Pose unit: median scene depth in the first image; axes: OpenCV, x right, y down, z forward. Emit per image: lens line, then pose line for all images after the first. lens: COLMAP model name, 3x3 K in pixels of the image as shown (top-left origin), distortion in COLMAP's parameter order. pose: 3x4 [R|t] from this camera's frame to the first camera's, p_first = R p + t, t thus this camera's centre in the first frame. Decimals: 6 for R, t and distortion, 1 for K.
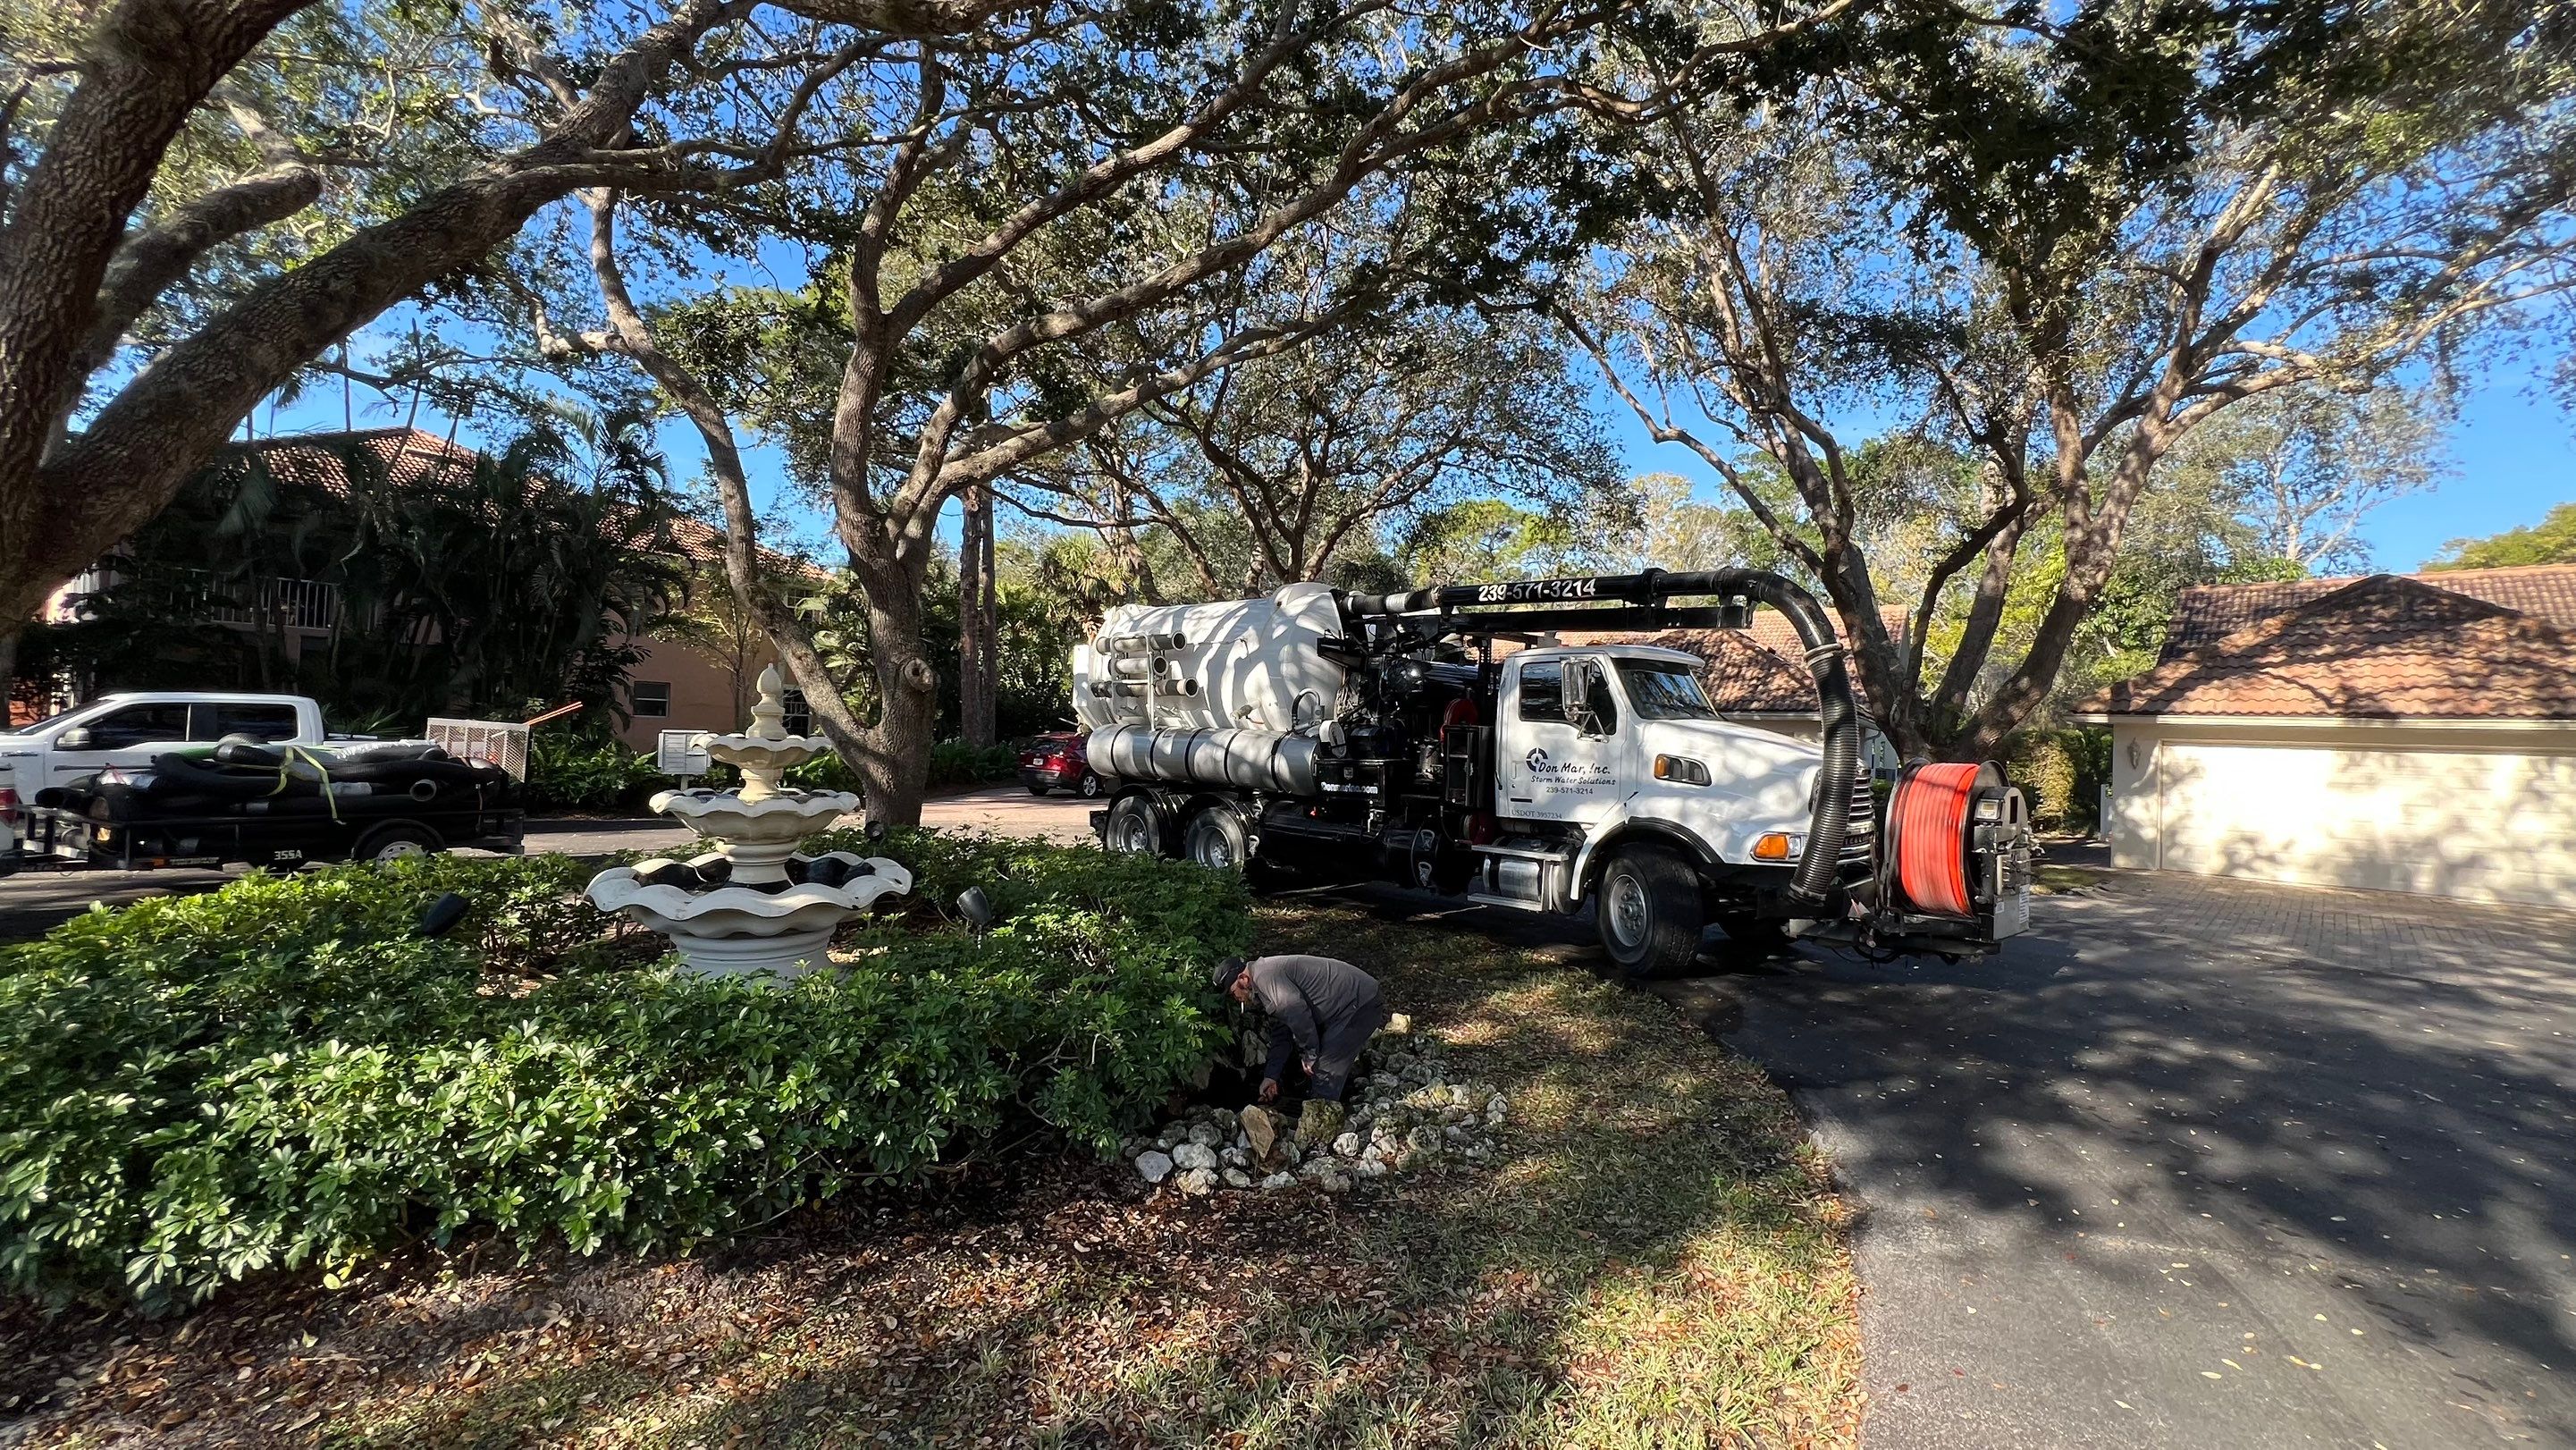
lens RADIAL K [[1026.9, 0, 1288.0], [0, 1026.9, 725.0], [0, 0, 1]] dist [-0.003739, 0.000111]
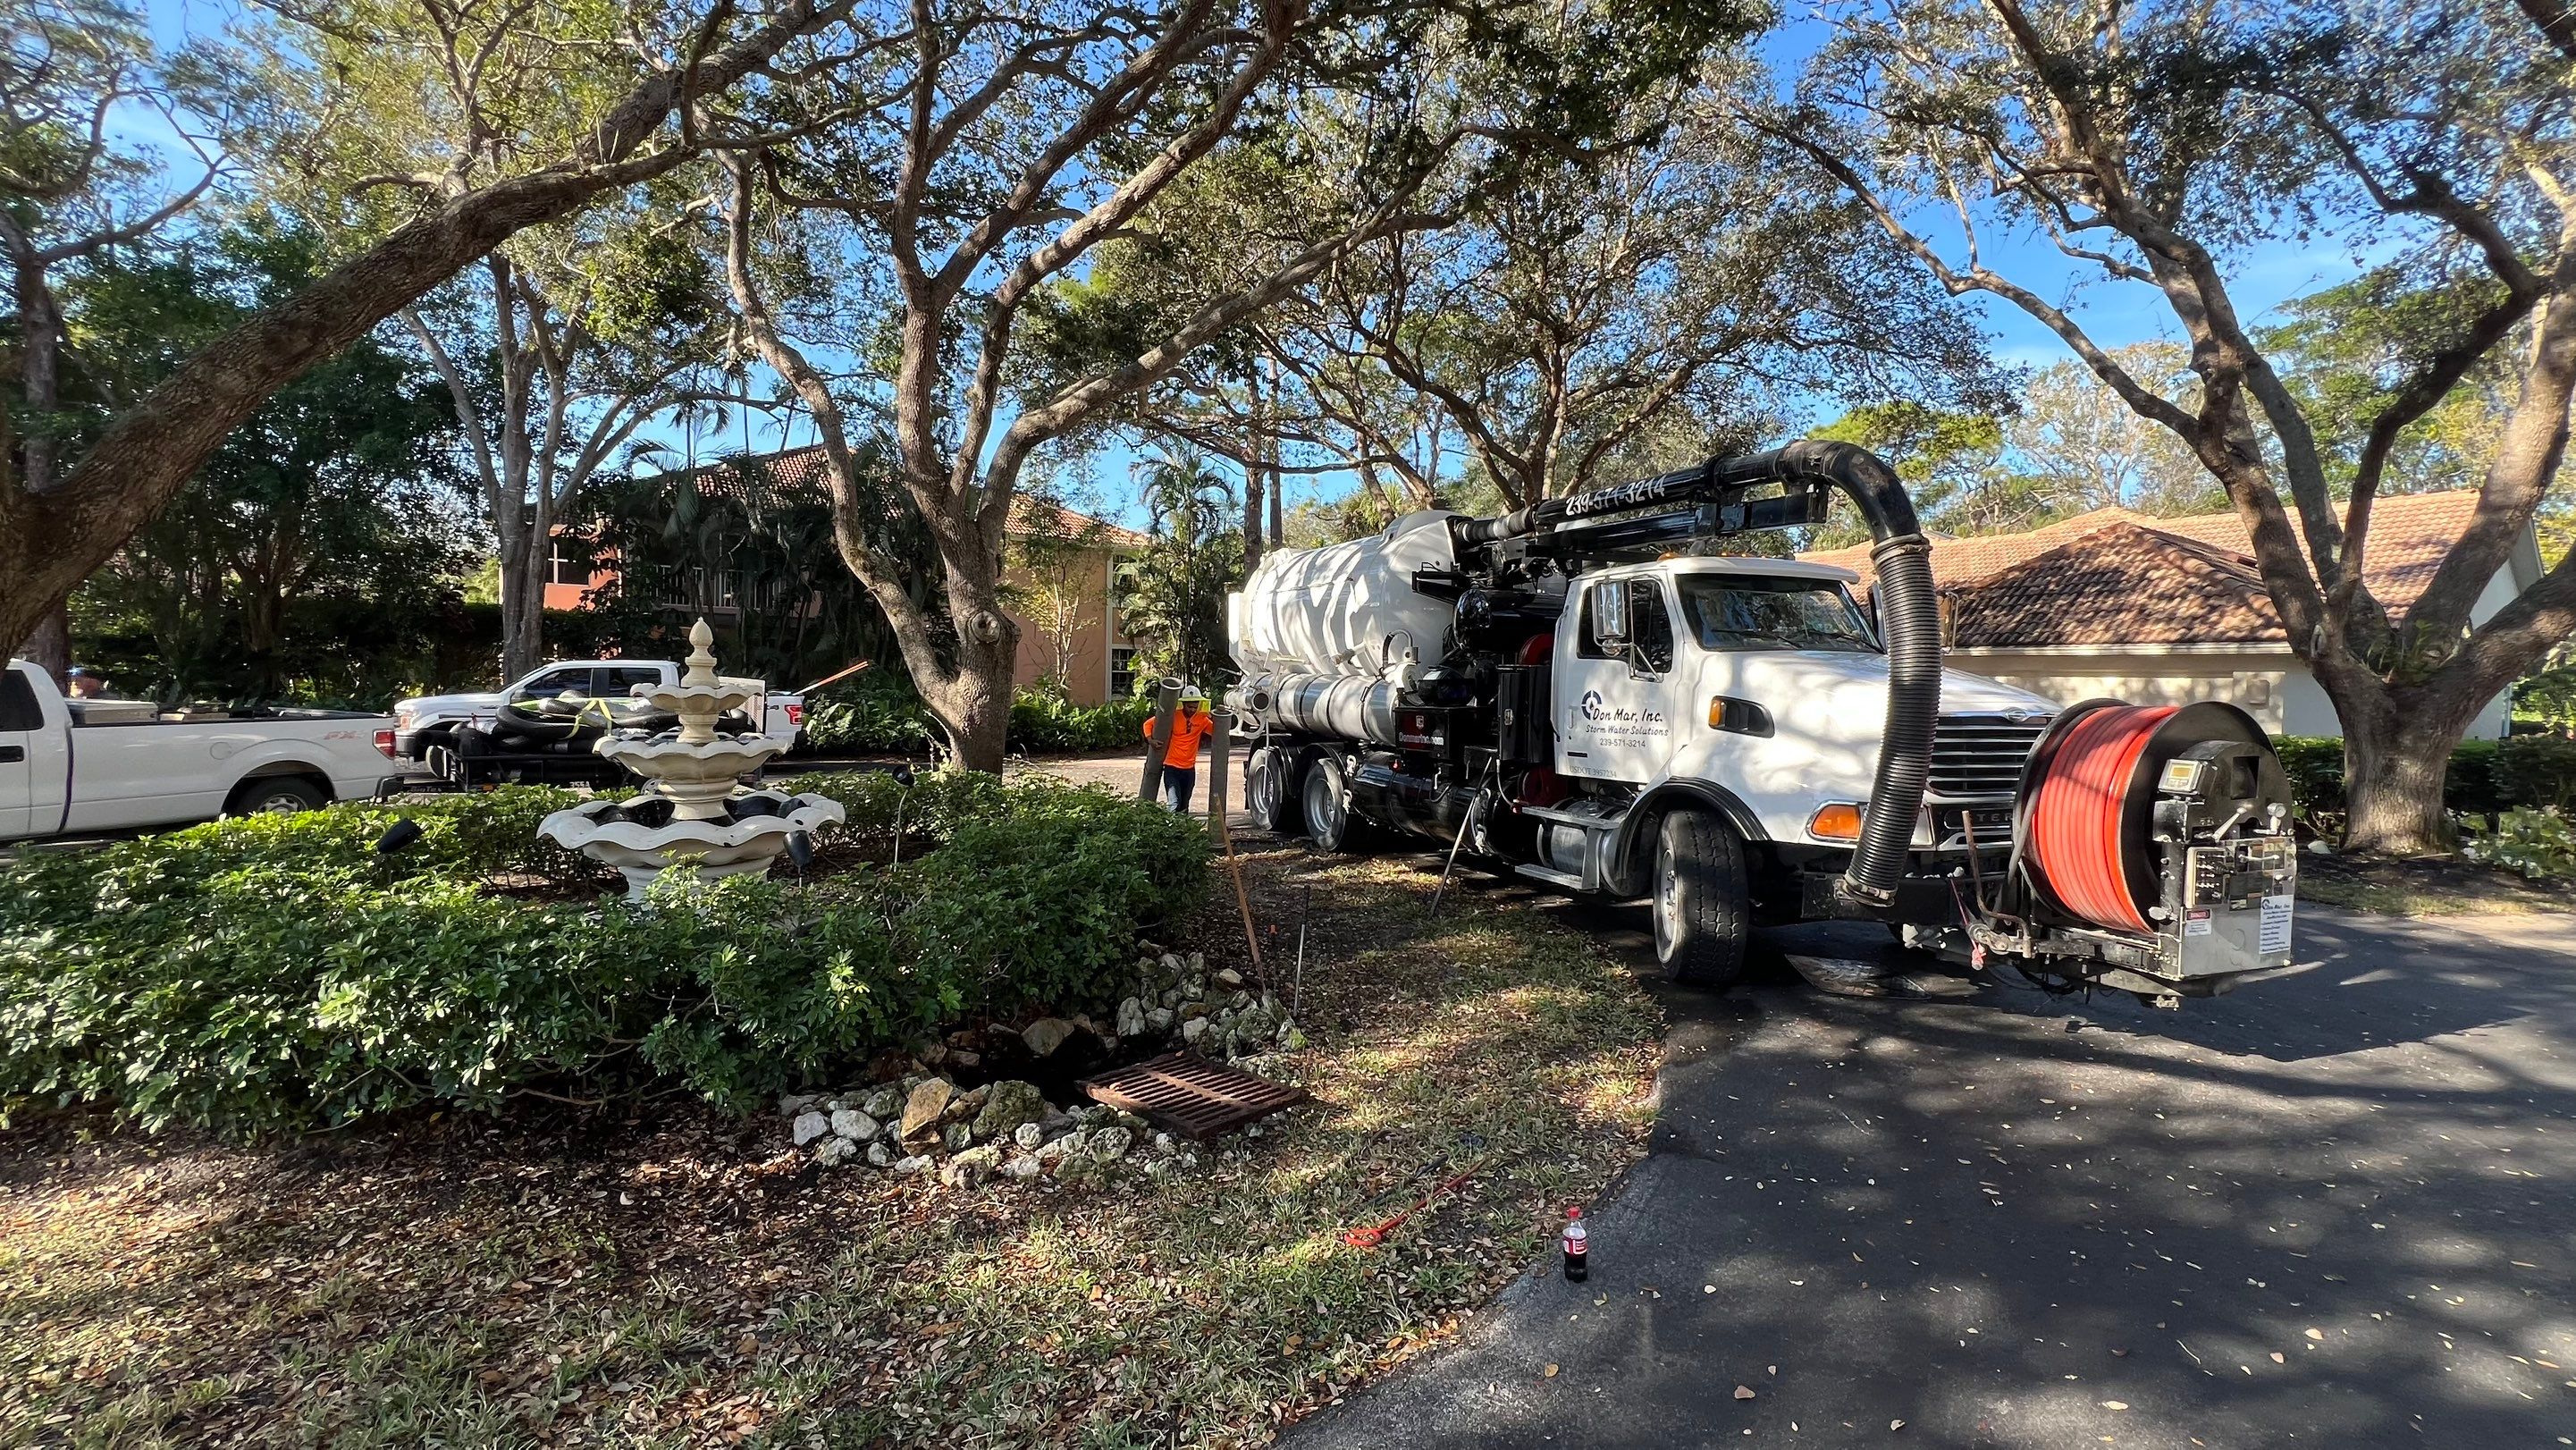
lens RADIAL K [[1026.9, 0, 1288.0], [0, 1026.9, 725.0], [0, 0, 1]] dist [-0.003739, 0.000111]
pose [[0.928071, 0.003019, -0.372391, 0.308253], [0.013612, 0.999024, 0.042022, 0.011305], [0.372154, -0.044068, 0.927124, 0.146604]]
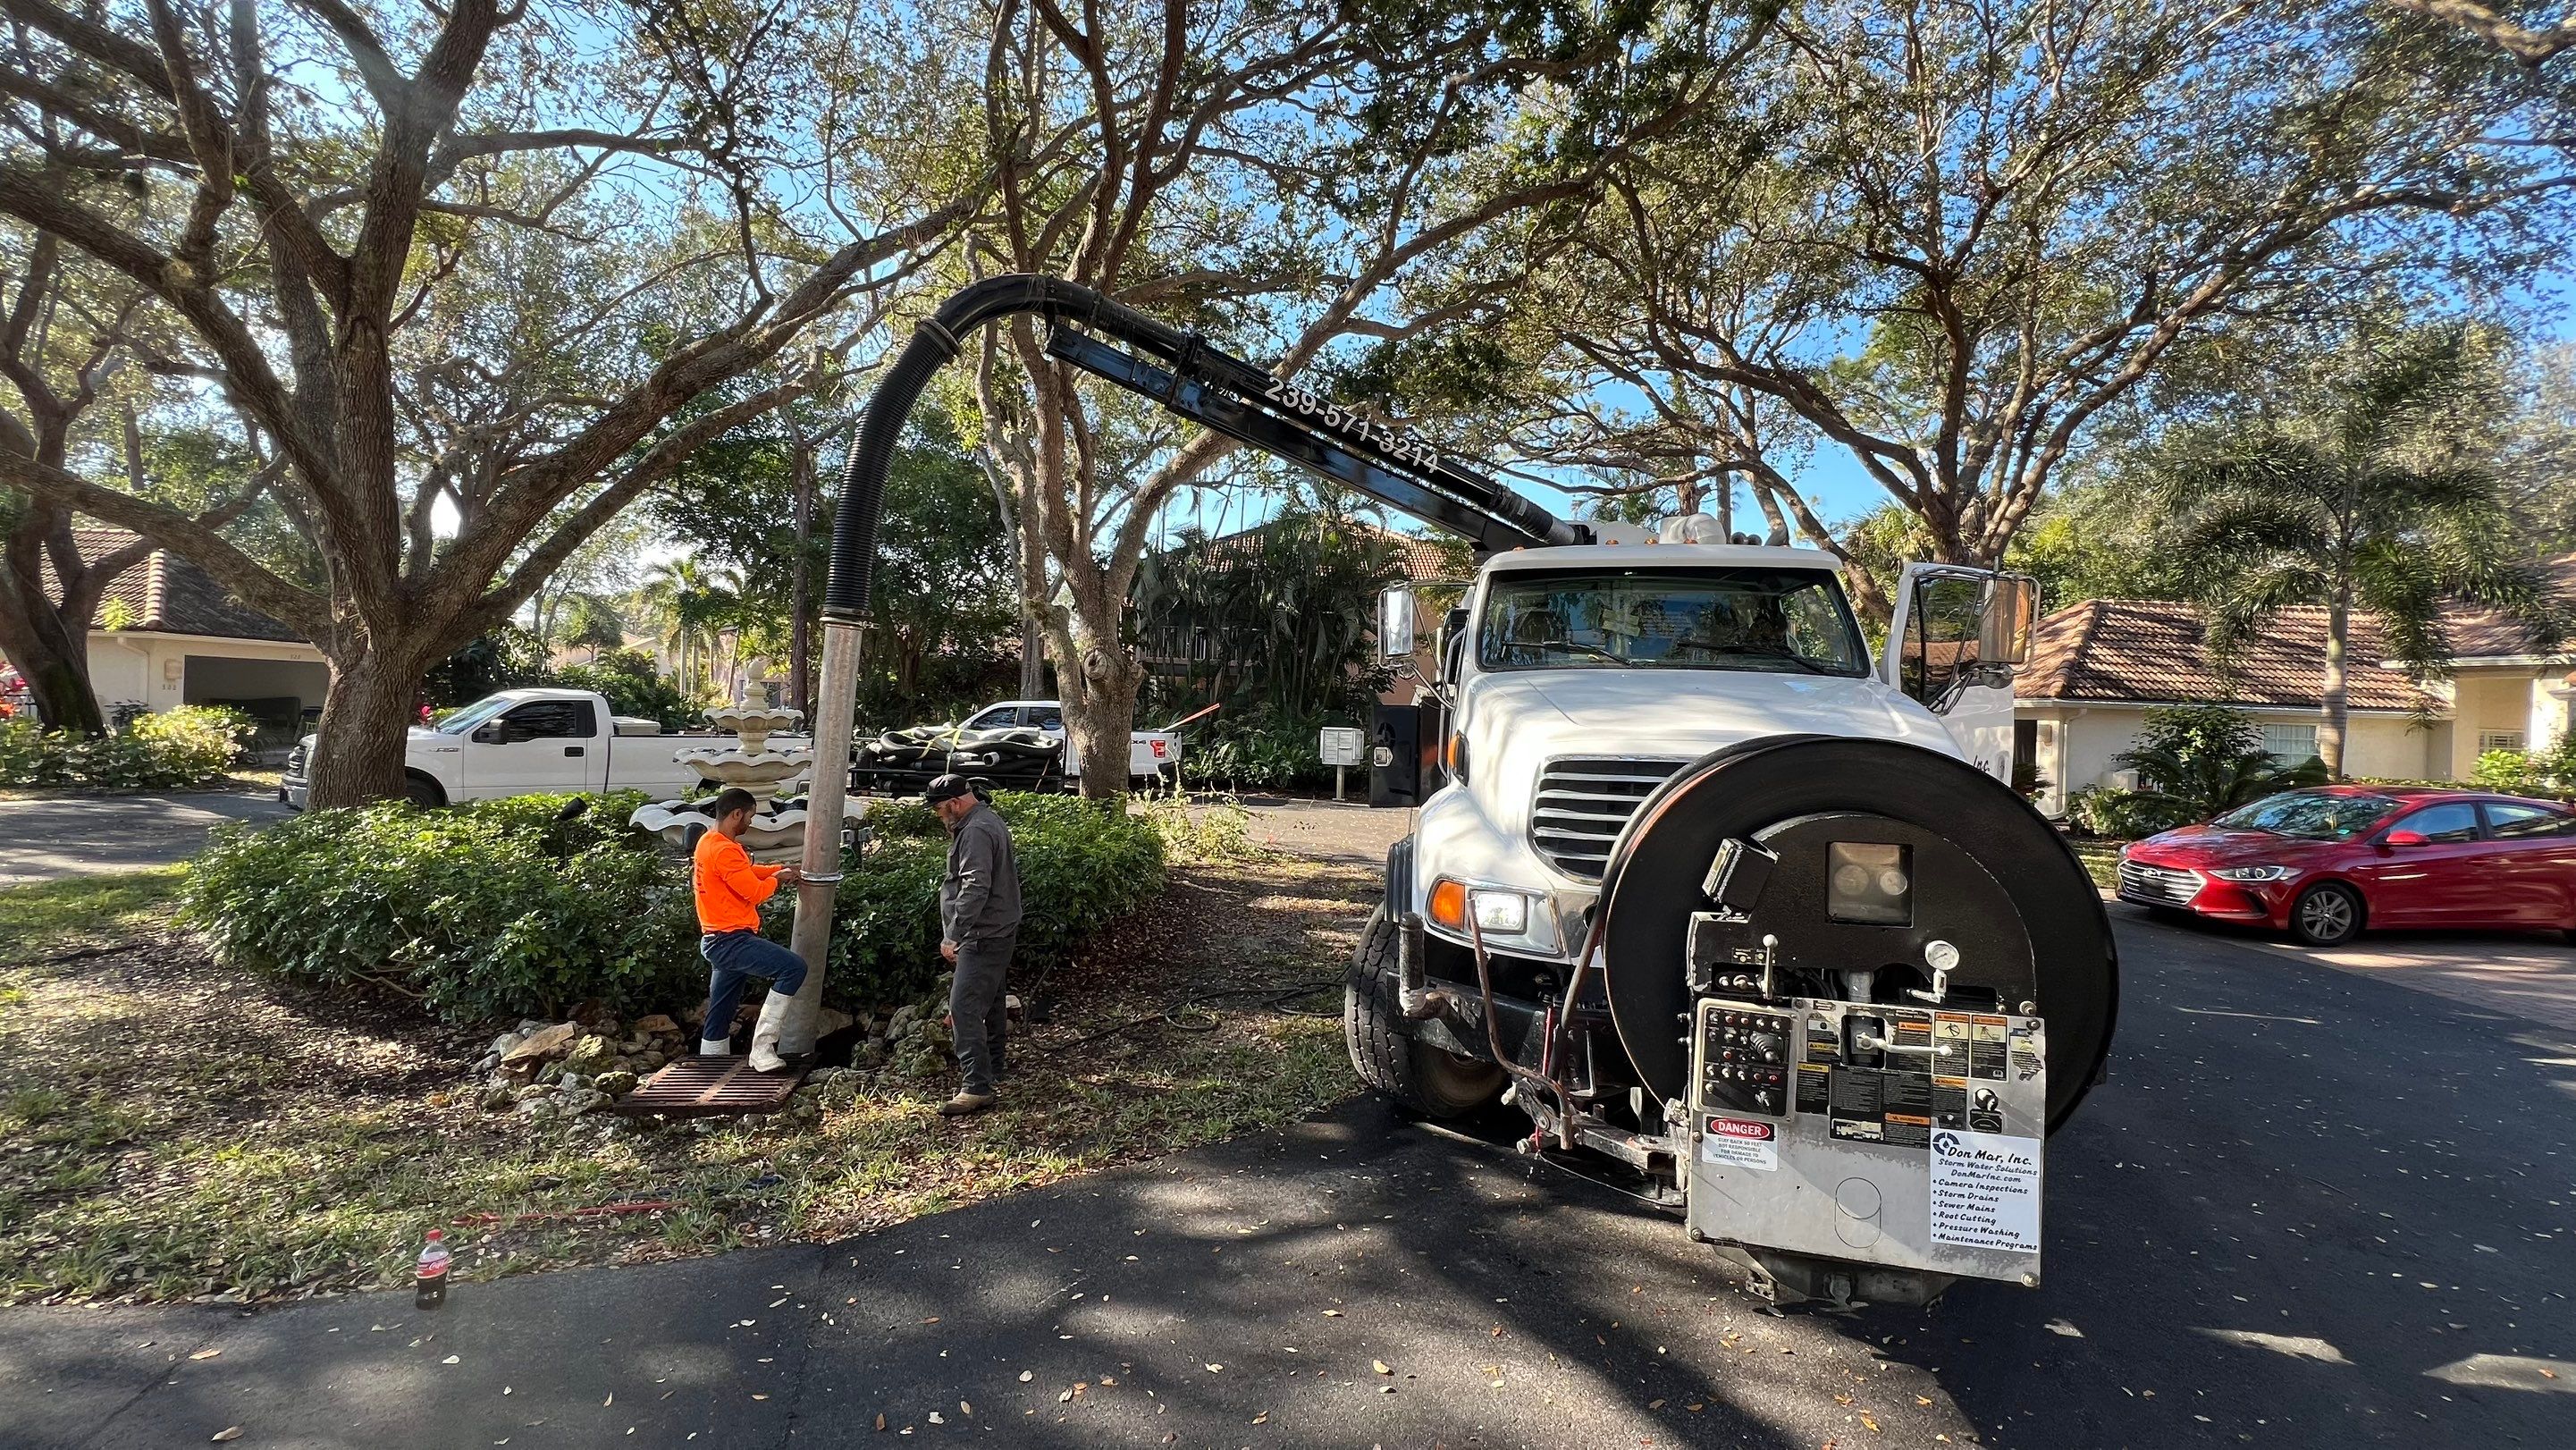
lens RADIAL K [[1026.9, 0, 1288.0], [0, 1026.9, 725.0], [0, 0, 1]] dist [-0.003739, 0.000111]
pose [[0.570273, -0.005929, -0.821434, 0.678313], [-0.008330, 0.999881, -0.013000, 0.028565], [0.821413, 0.014256, 0.570156, 0.507011]]
